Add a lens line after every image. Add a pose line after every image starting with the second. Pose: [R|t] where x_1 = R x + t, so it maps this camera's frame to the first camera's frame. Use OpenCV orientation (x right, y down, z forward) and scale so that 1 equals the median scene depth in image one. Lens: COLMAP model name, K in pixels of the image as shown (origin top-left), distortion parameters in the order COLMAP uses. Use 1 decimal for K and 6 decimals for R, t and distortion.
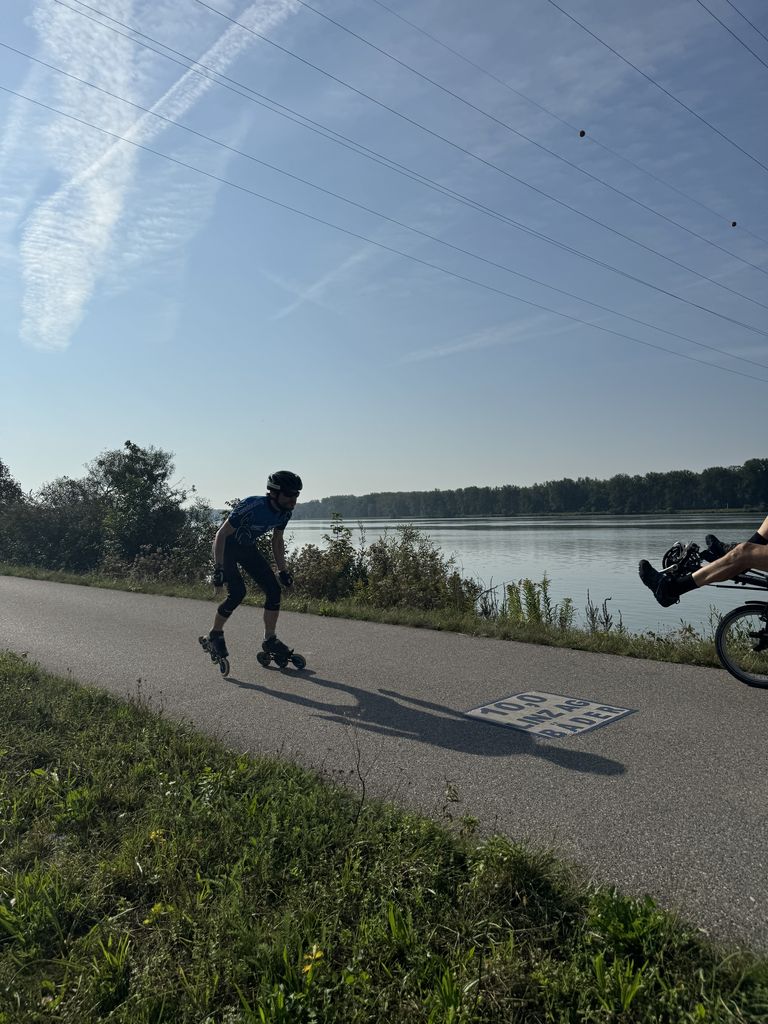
lens RADIAL K [[718.7, 0, 390.1], [0, 718.7, 502.4], [0, 0, 1]] dist [0.055134, -0.060423]
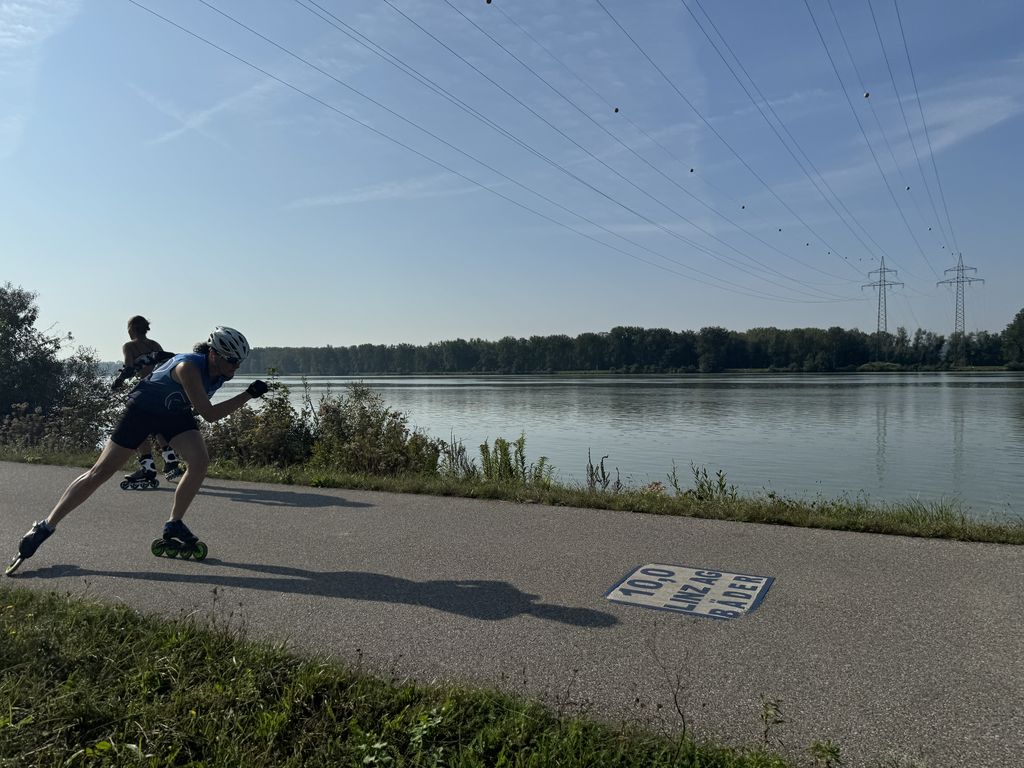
lens RADIAL K [[718.7, 0, 524.4], [0, 718.7, 382.7], [0, 0, 1]] dist [0.055134, -0.060423]
pose [[0.945396, 0.009968, 0.325771, -0.264860], [-0.019877, 0.999435, 0.027103, 0.009842], [-0.325316, -0.032099, 0.945060, 0.201847]]
